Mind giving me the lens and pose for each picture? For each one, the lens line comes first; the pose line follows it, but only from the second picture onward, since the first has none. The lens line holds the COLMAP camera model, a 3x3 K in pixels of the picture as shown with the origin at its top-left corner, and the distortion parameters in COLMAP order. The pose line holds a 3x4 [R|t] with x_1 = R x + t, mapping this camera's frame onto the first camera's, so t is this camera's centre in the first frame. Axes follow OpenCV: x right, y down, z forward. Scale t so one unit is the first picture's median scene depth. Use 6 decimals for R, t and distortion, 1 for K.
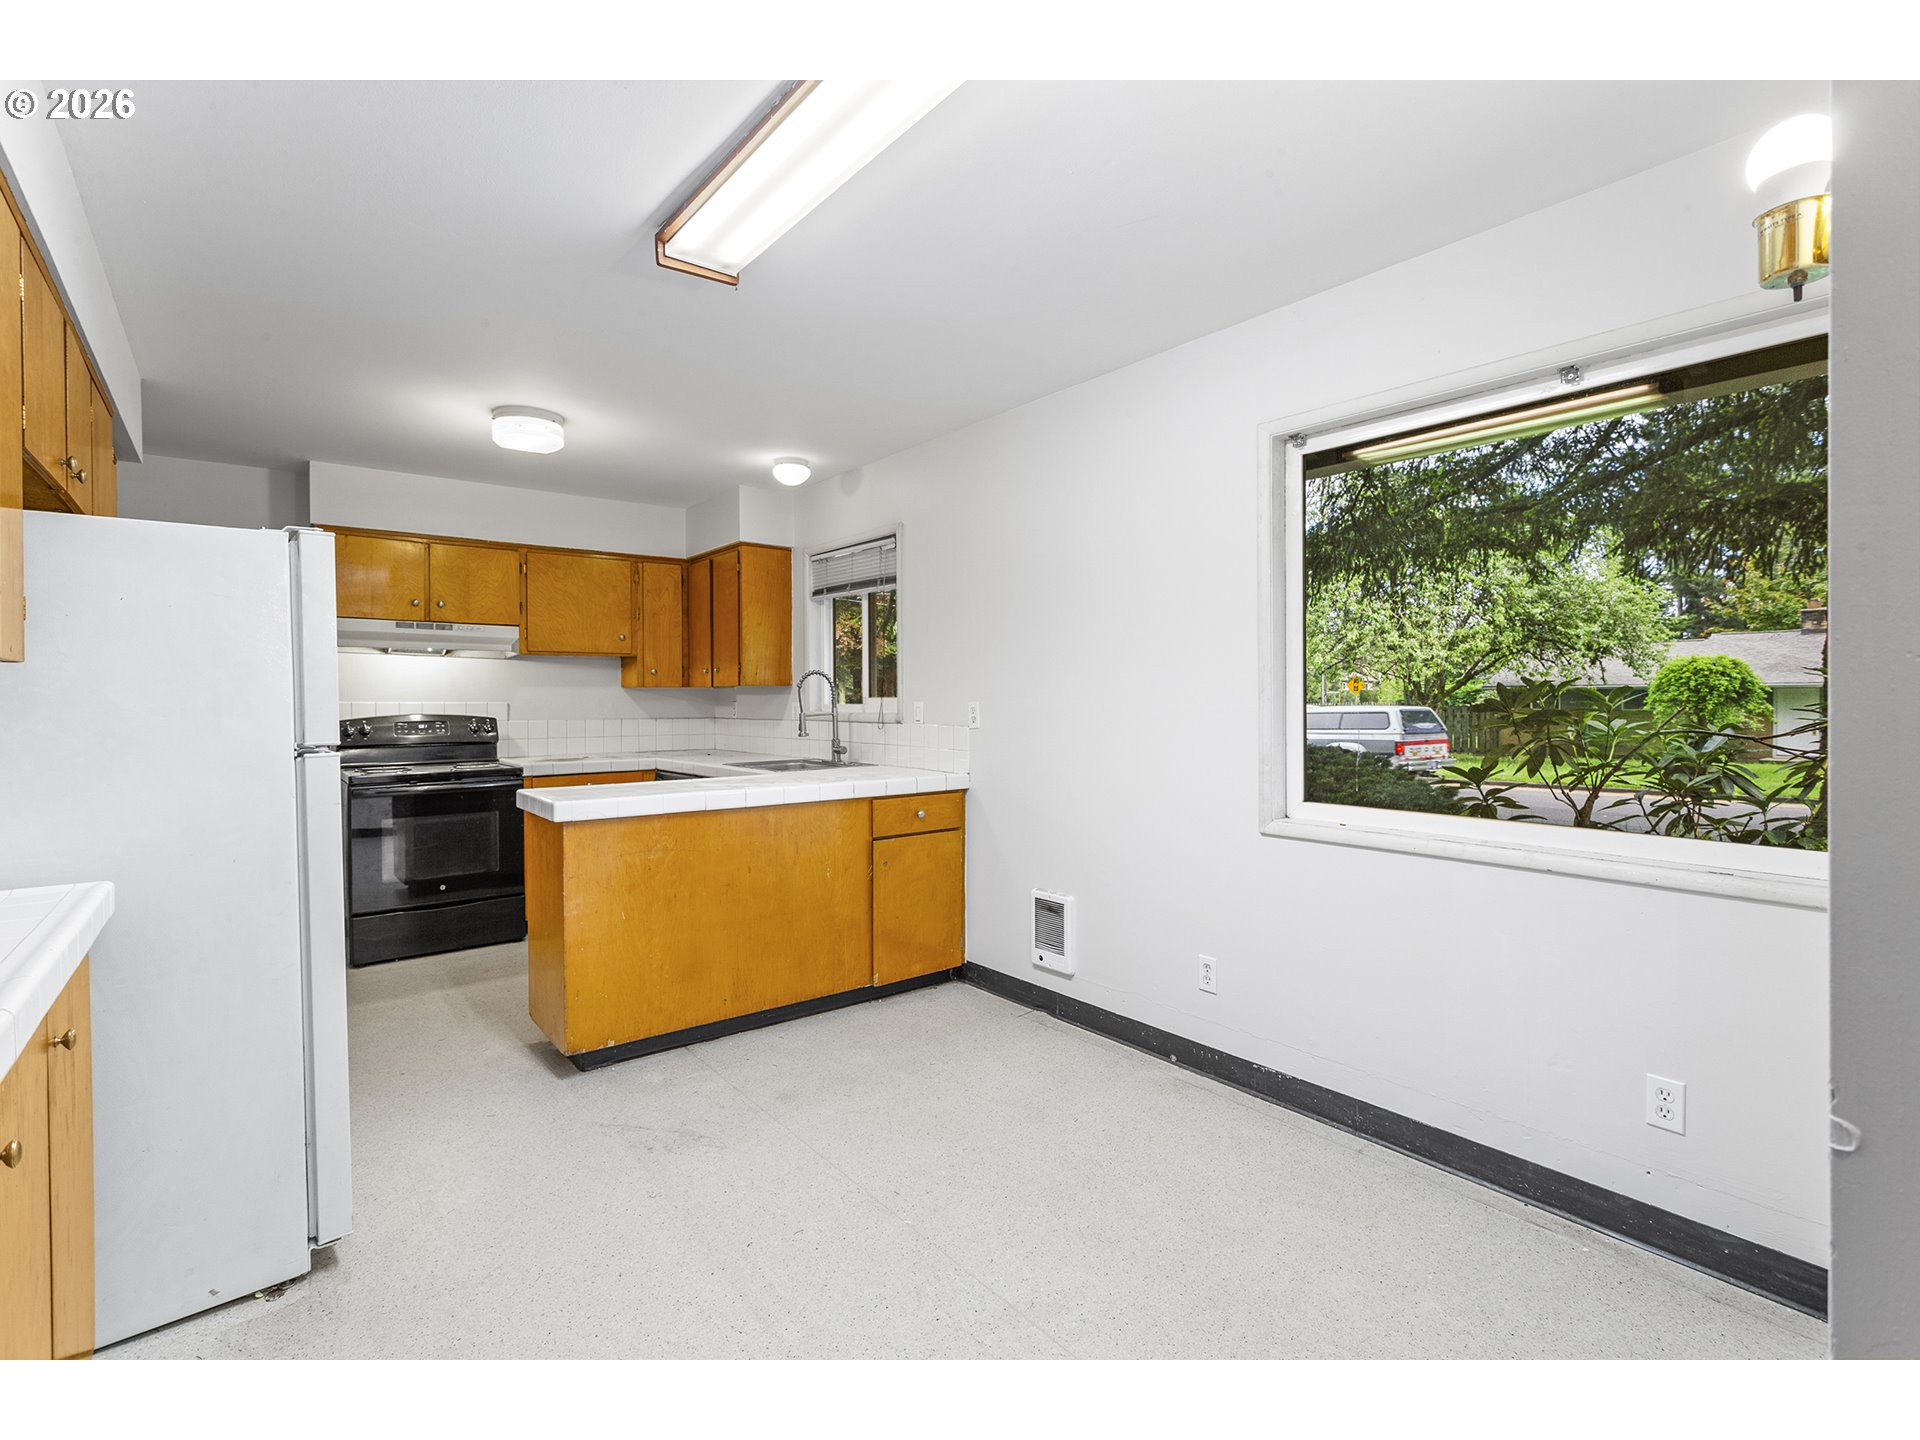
lens RADIAL K [[907.1, 0, 959.7], [0, 907.1, 706.6], [0, 0, 1]] dist [0.000438, 0.000567]
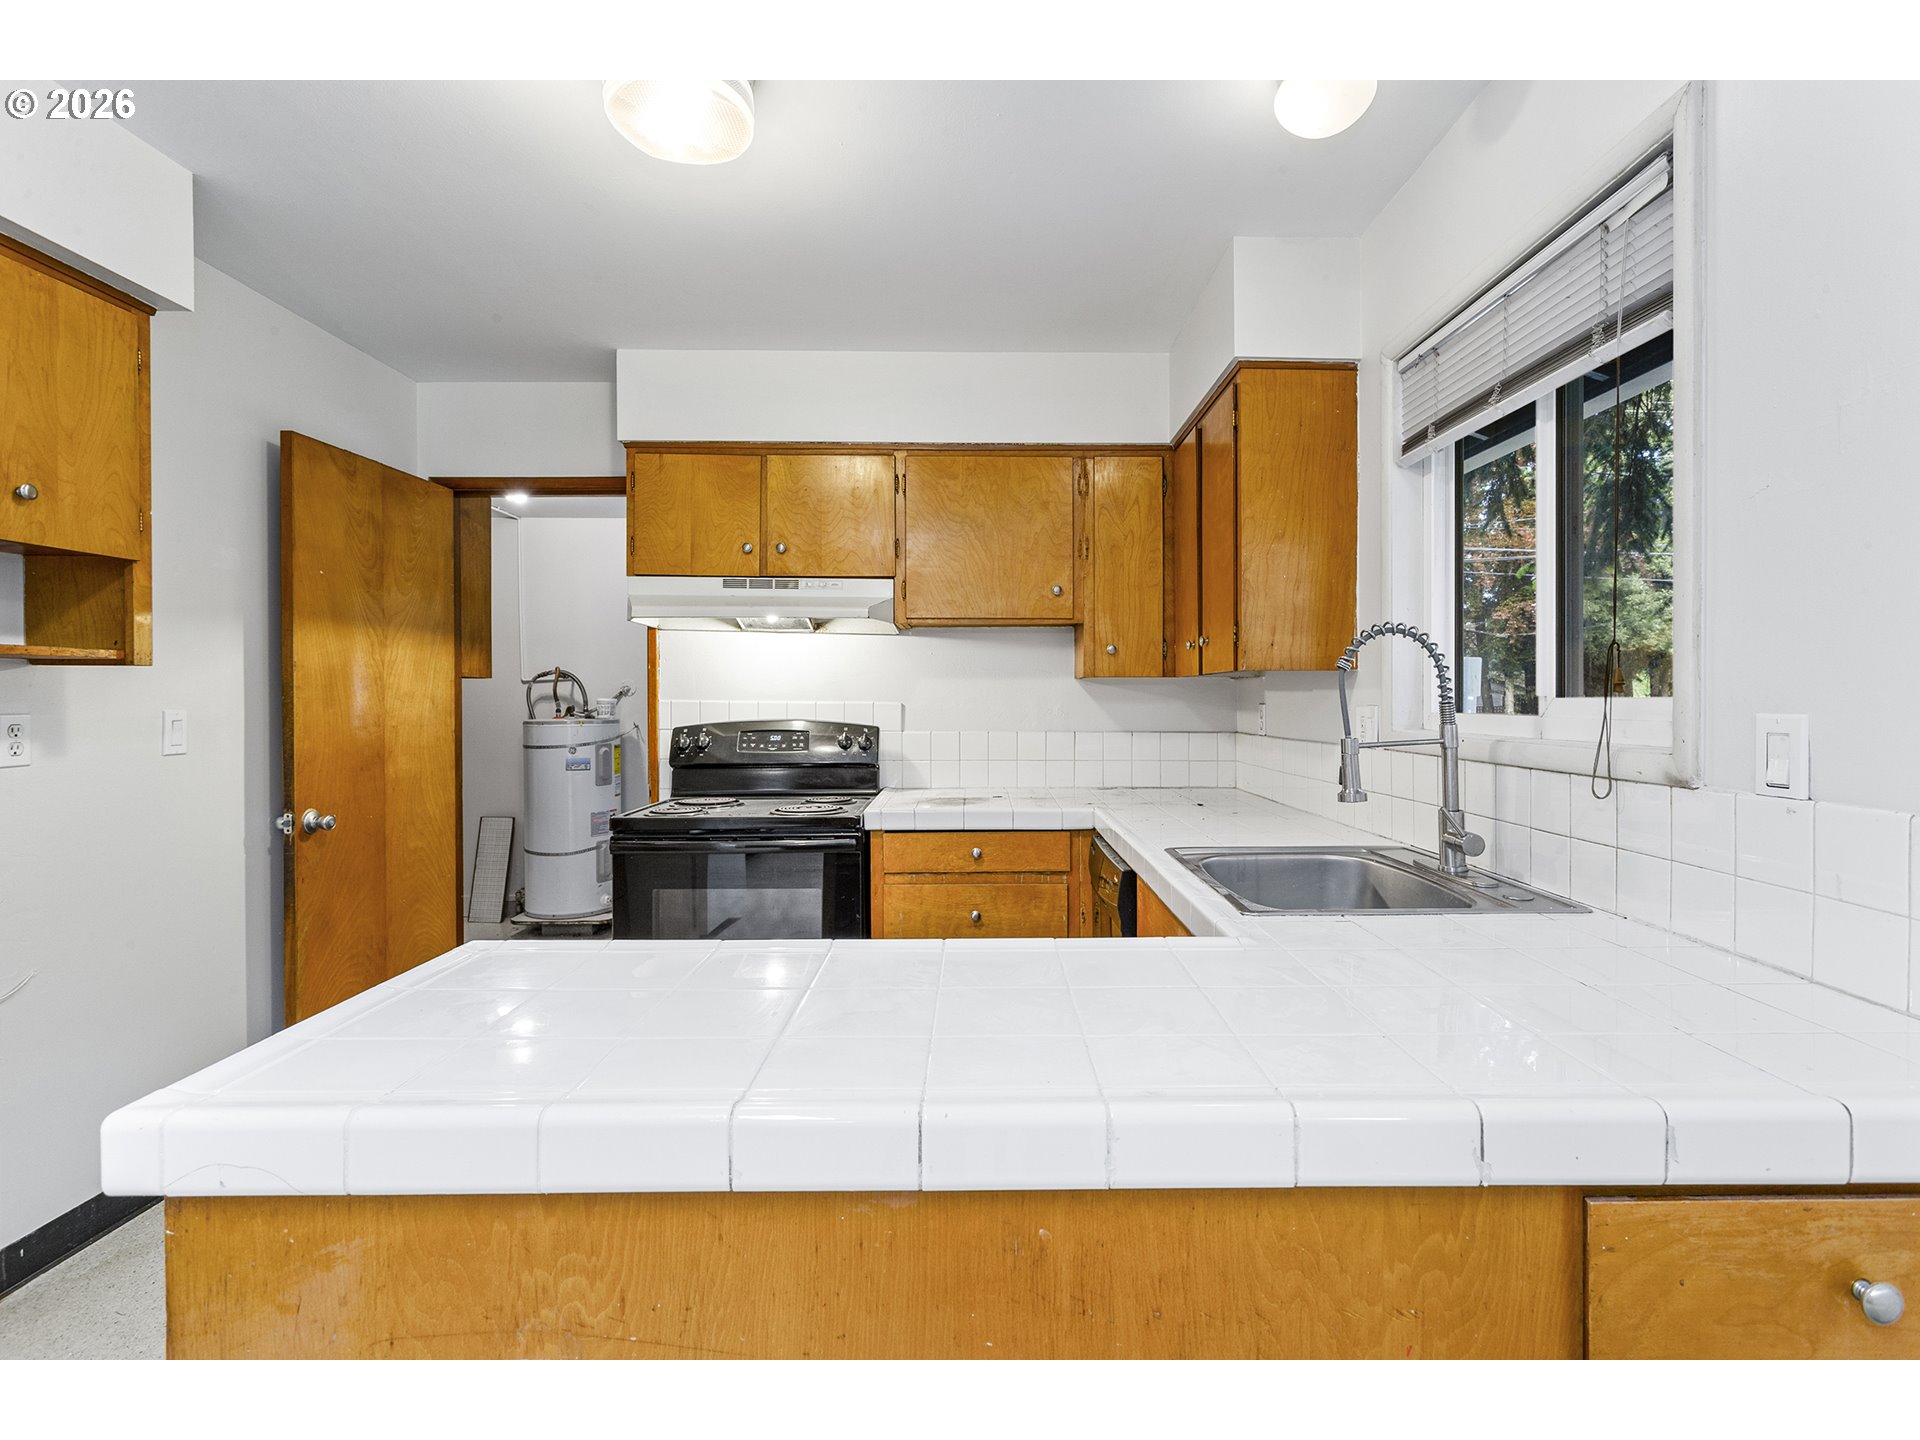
lens RADIAL K [[978.2, 0, 968.1], [0, 978.2, 706.2], [0, 0, 1]] dist [-0.002843, 0.000180]
pose [[0.806179, 0.008958, -0.591604, -0.056189], [-0.008480, 0.999958, 0.003585, -0.005377], [0.591611, 0.002126, 0.806221, 0.524894]]
